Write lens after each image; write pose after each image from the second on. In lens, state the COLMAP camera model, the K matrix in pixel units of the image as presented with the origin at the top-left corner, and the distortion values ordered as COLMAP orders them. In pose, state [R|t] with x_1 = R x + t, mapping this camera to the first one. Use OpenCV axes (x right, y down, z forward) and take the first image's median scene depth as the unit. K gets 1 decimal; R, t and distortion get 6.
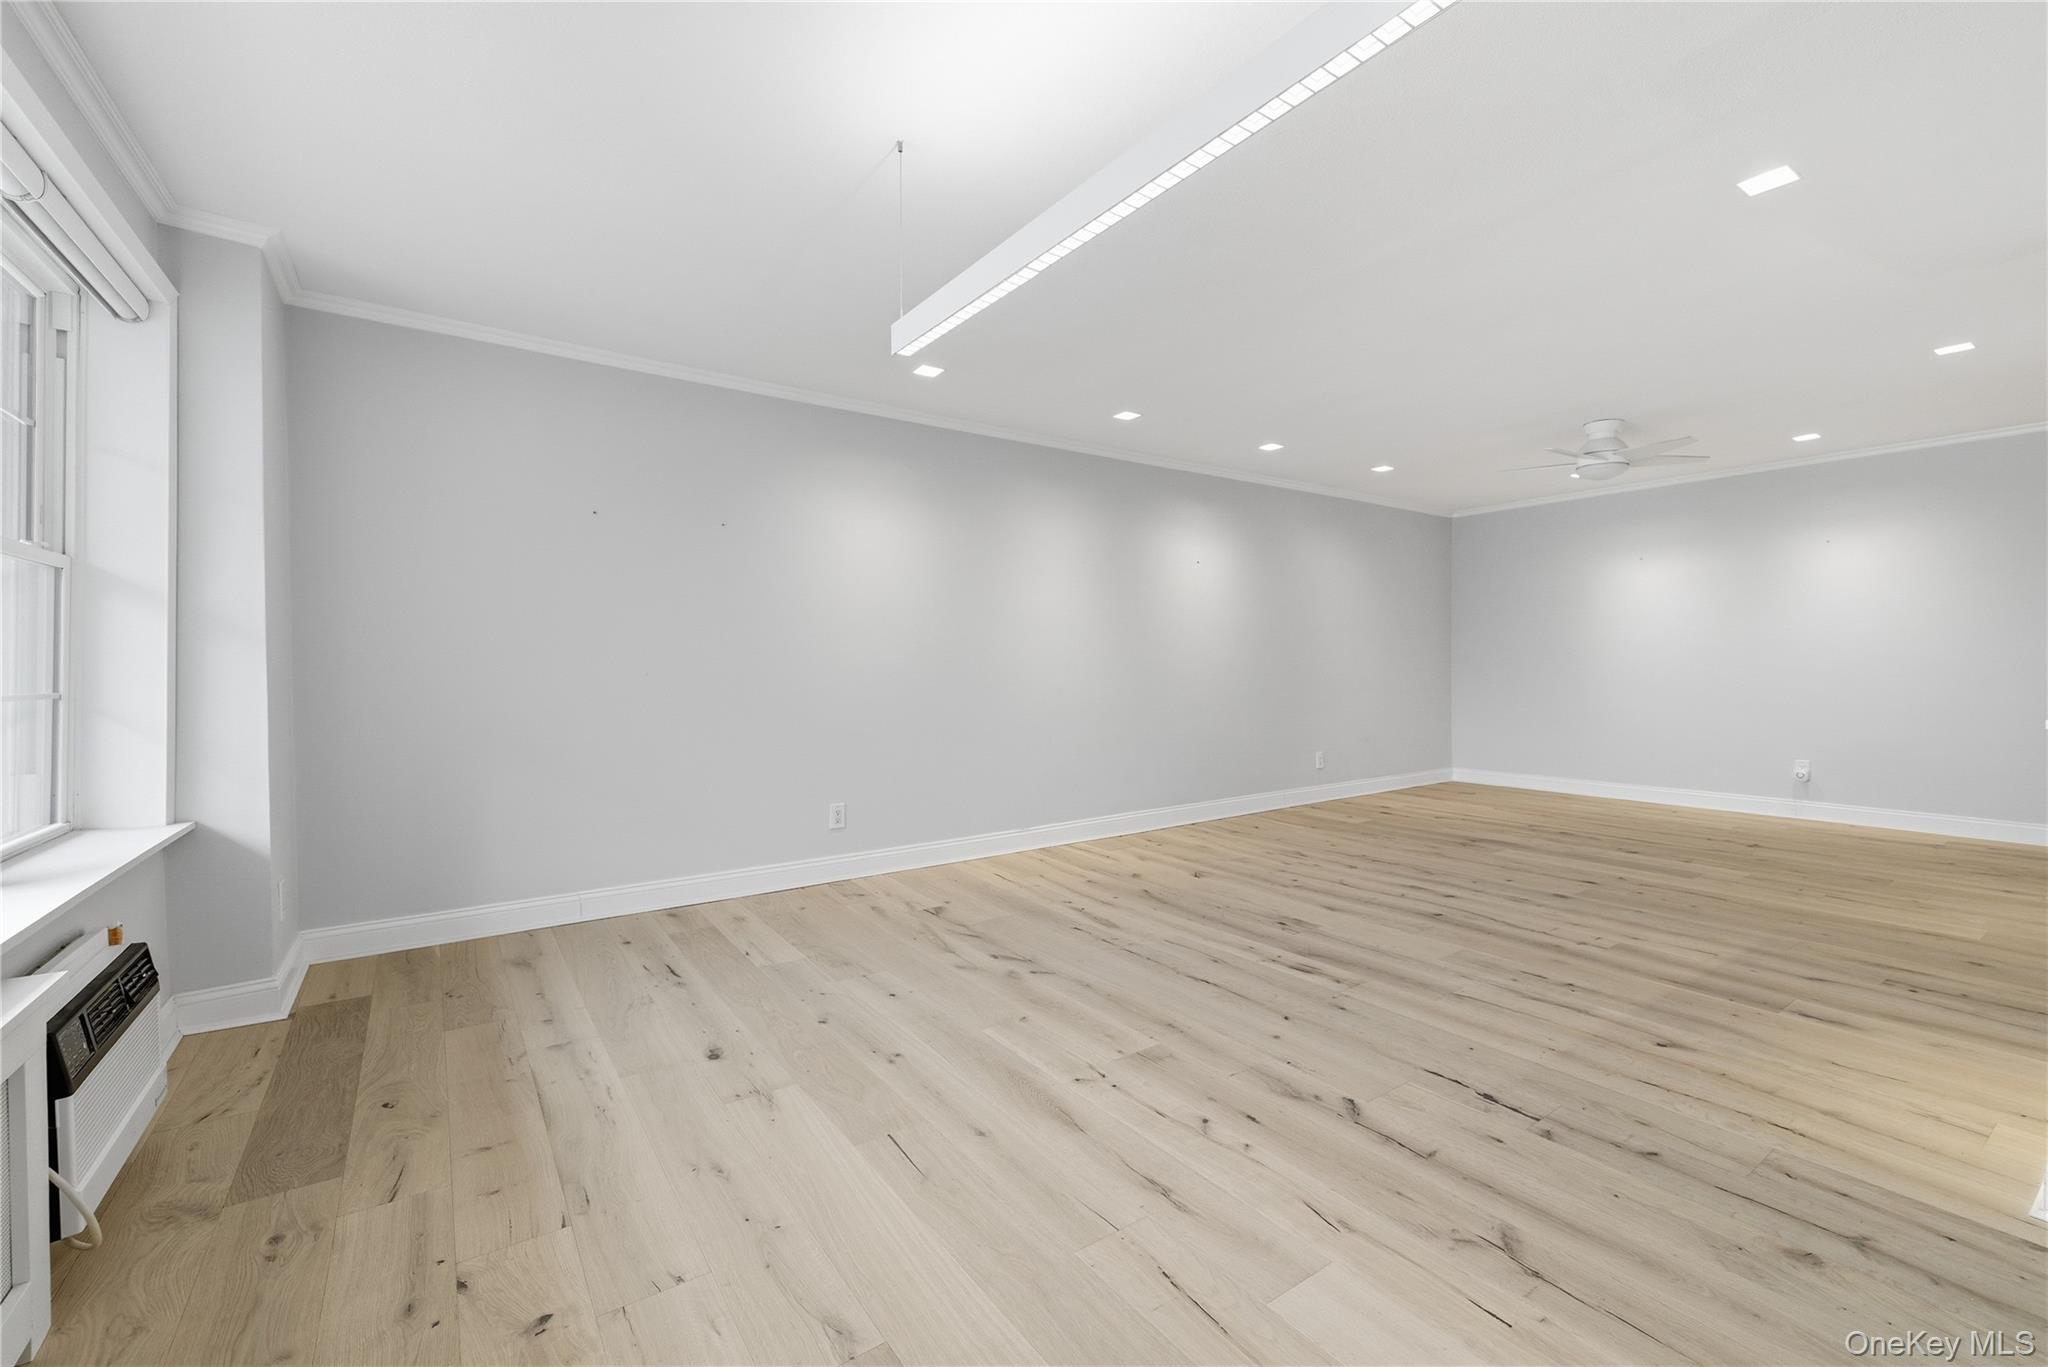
lens RADIAL K [[857.0, 0, 1042.2], [0, 857.0, 673.7], [0, 0, 1]] dist [0.007279, -0.000013]
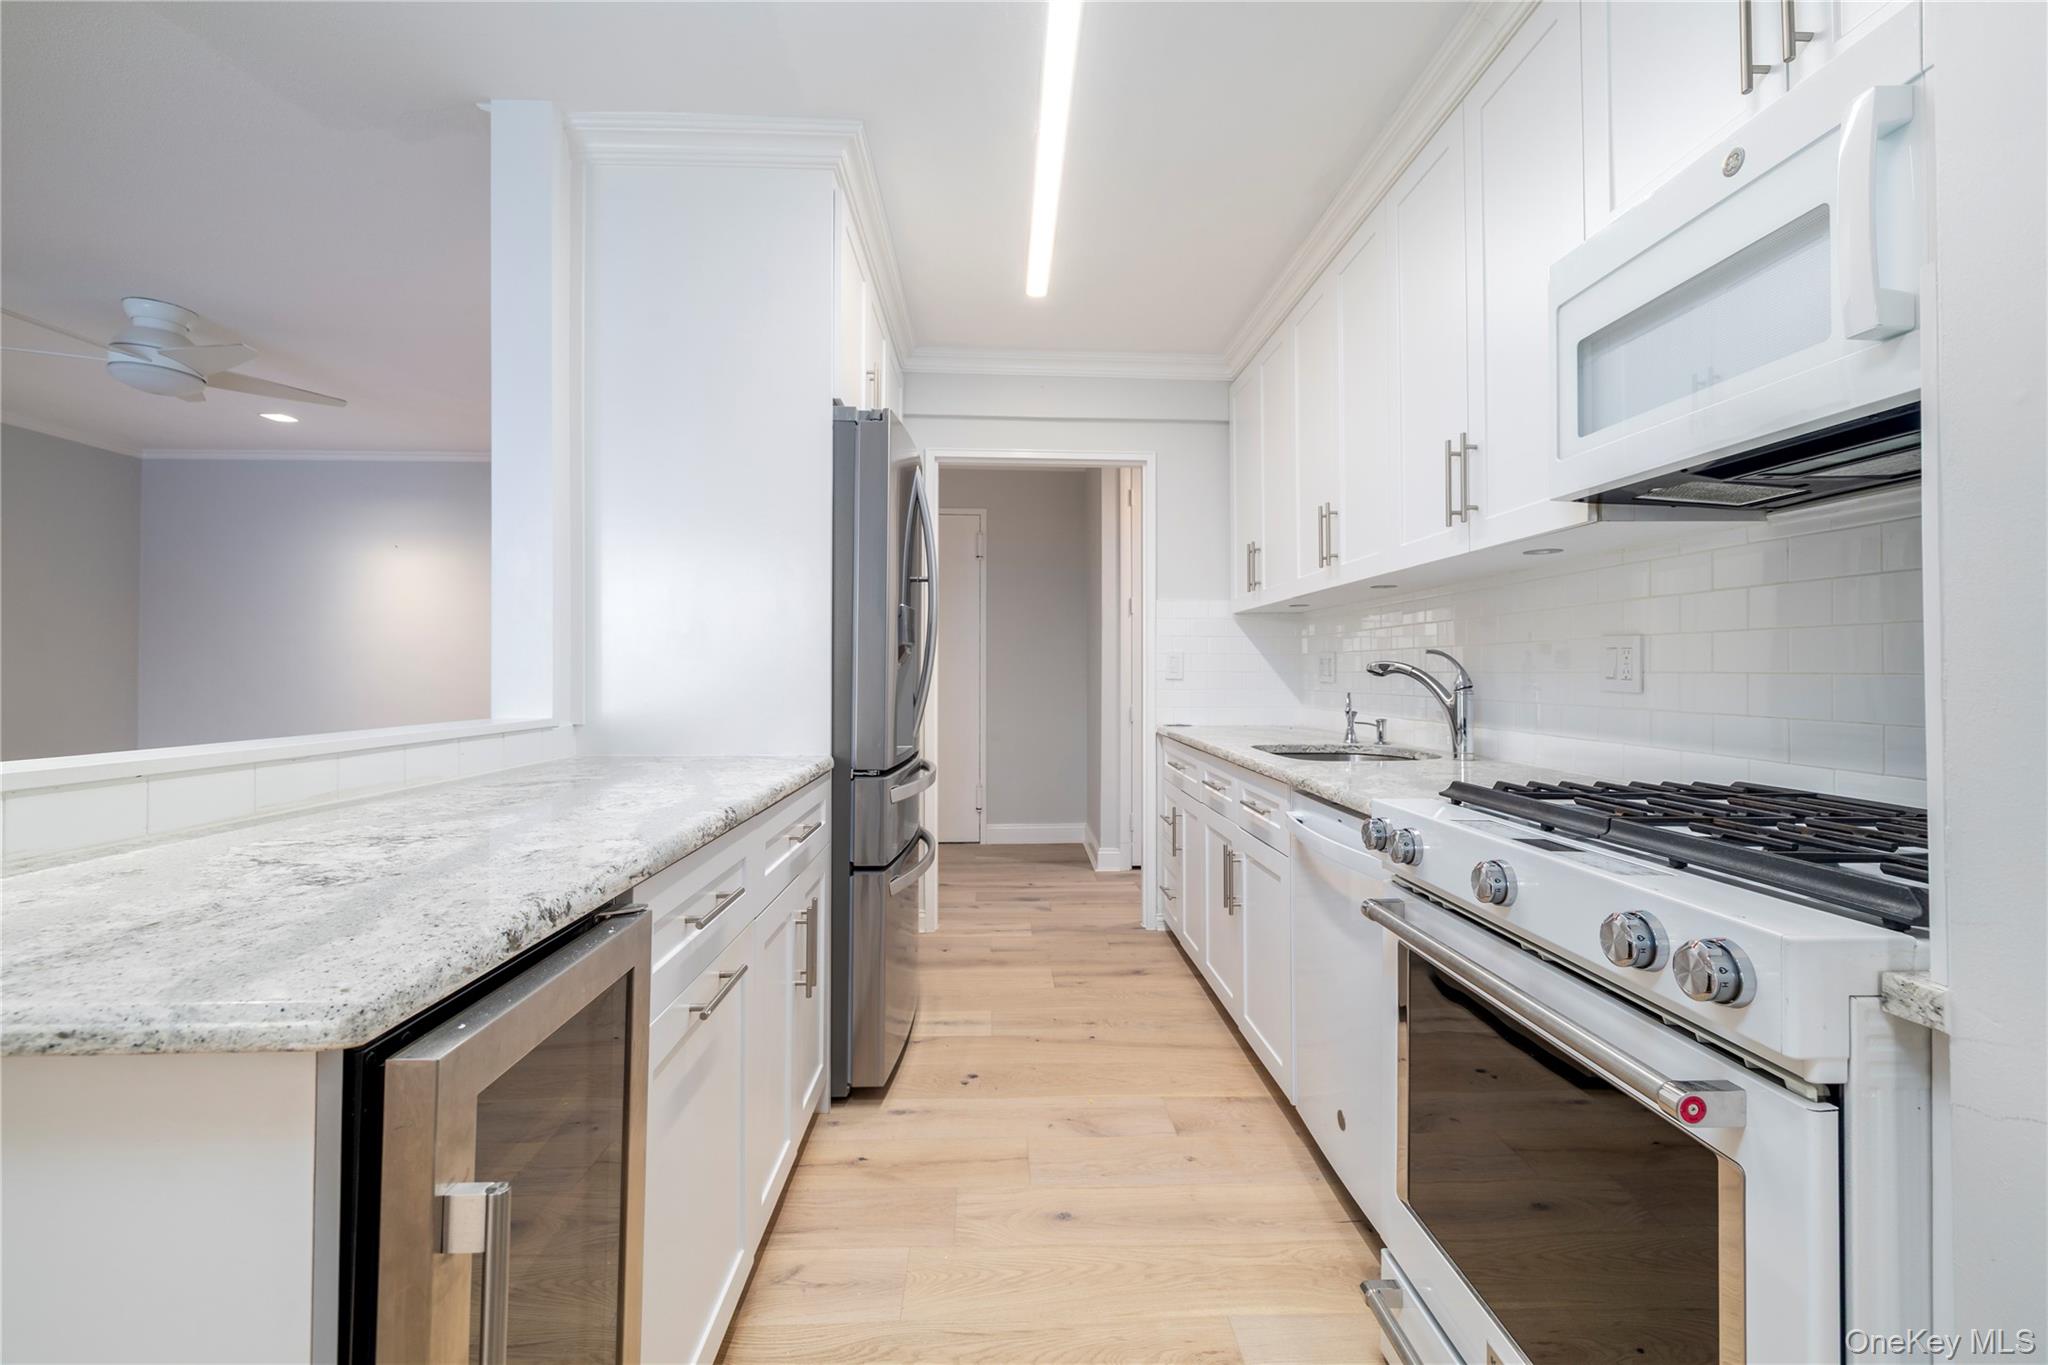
lens RADIAL K [[857.0, 0, 1032.3], [0, 857.0, 668.7], [0, 0, 1]] dist [0.007279, -0.000013]
pose [[0.536612, 0.015516, 0.843687, 0.669830], [0.005894, 0.999738, -0.022135, 0.001453], [-0.843809, 0.016851, 0.536380, 0.138920]]
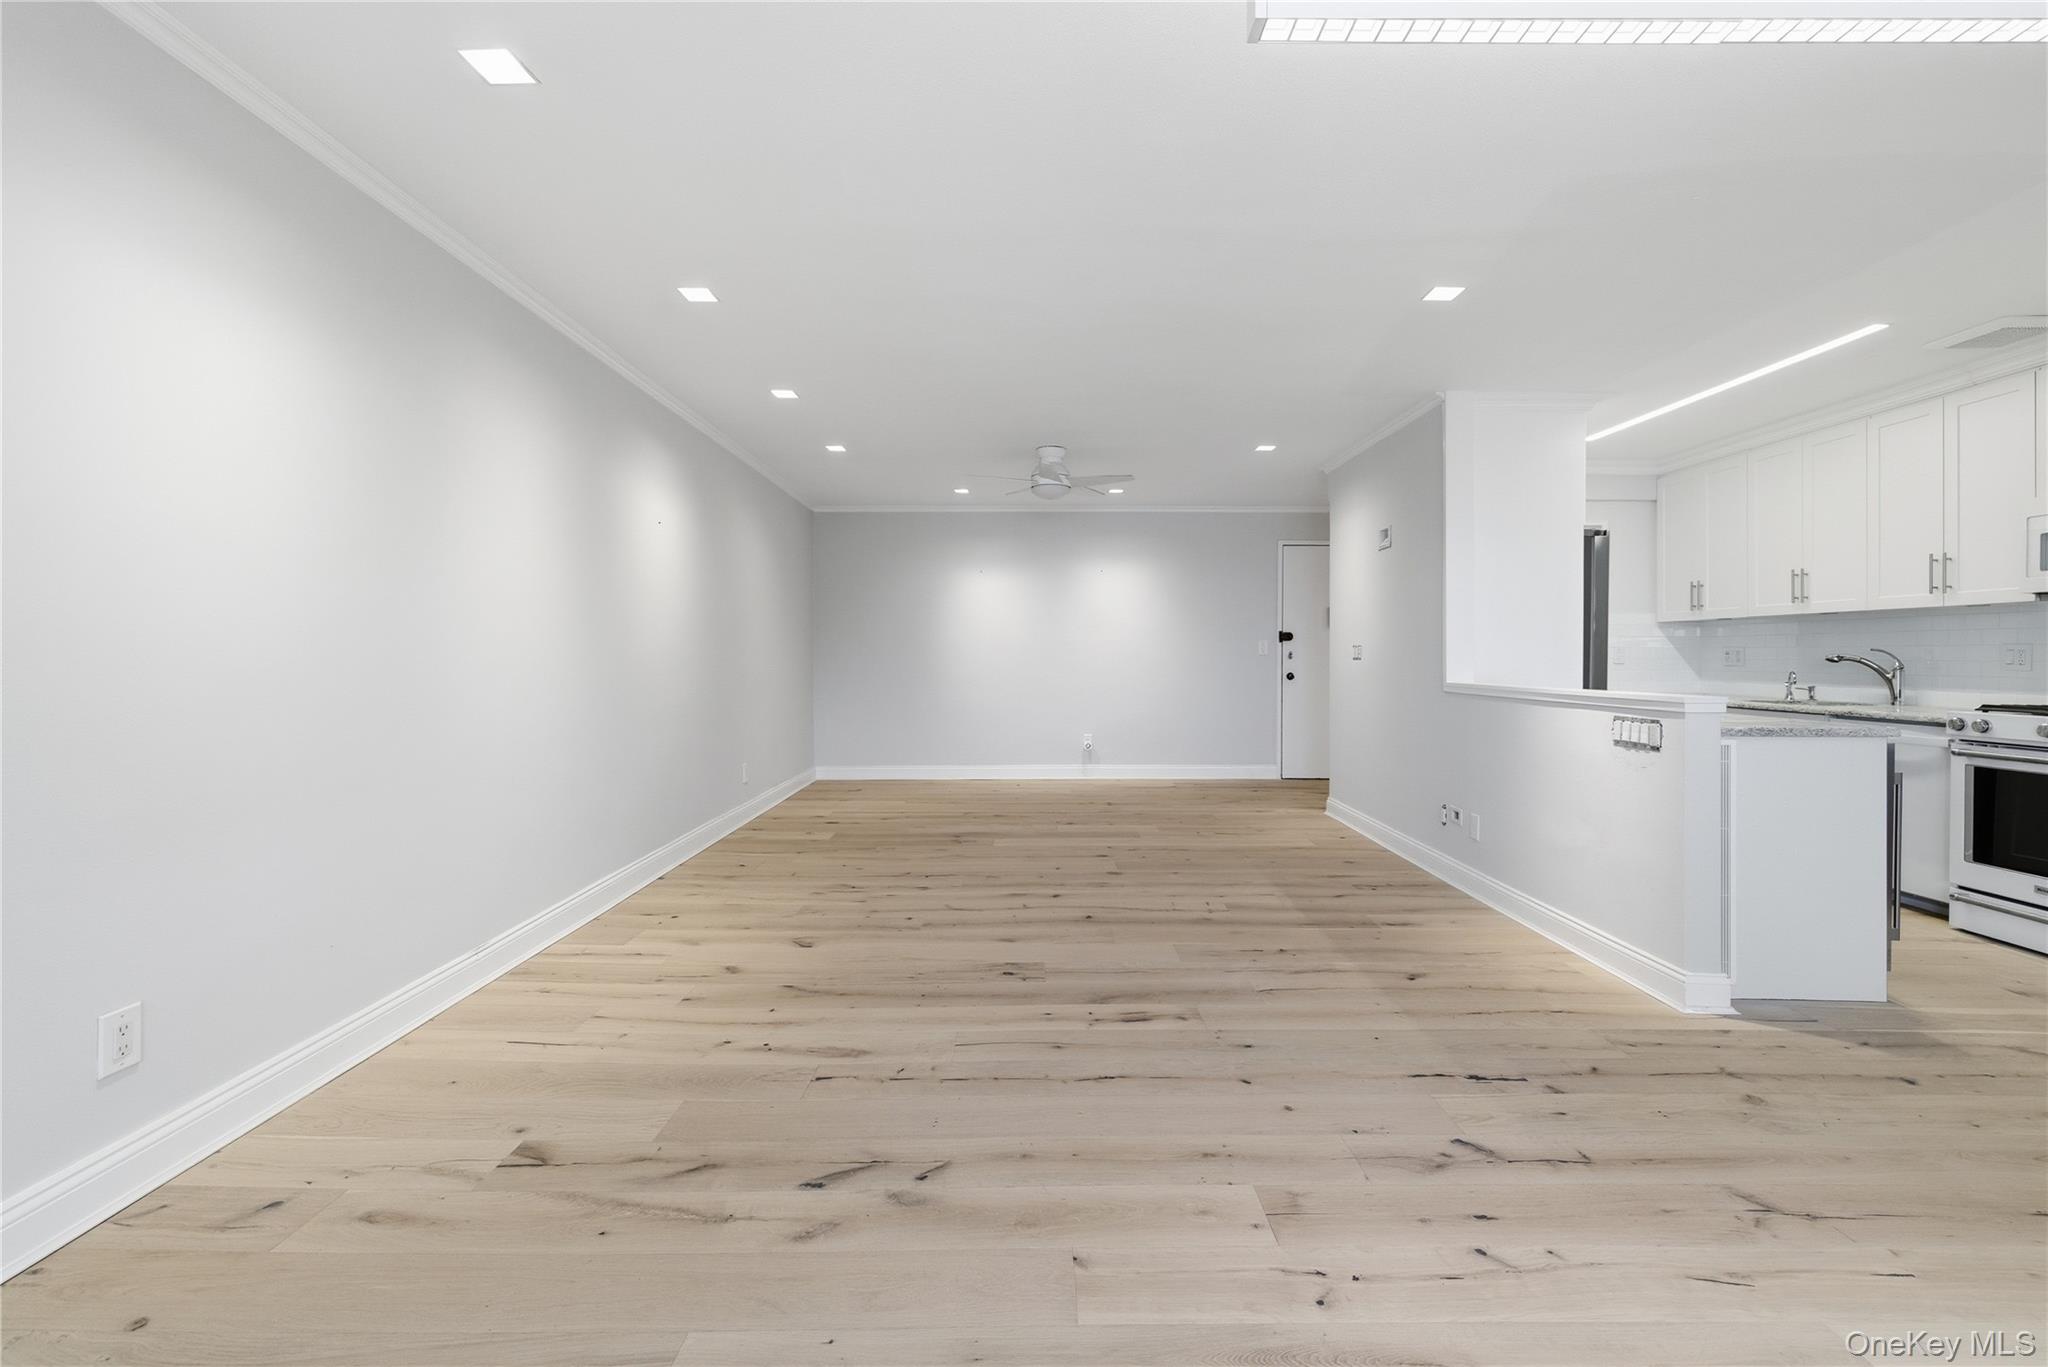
lens RADIAL K [[857.0, 0, 1033.2], [0, 857.0, 662.8], [0, 0, 1]] dist [0.007279, -0.000013]
pose [[0.572629, 0.001164, 0.819814, -0.421956], [0.004725, 0.999978, -0.004720, -0.006274], [-0.819801, 0.006576, 0.572611, 0.547397]]
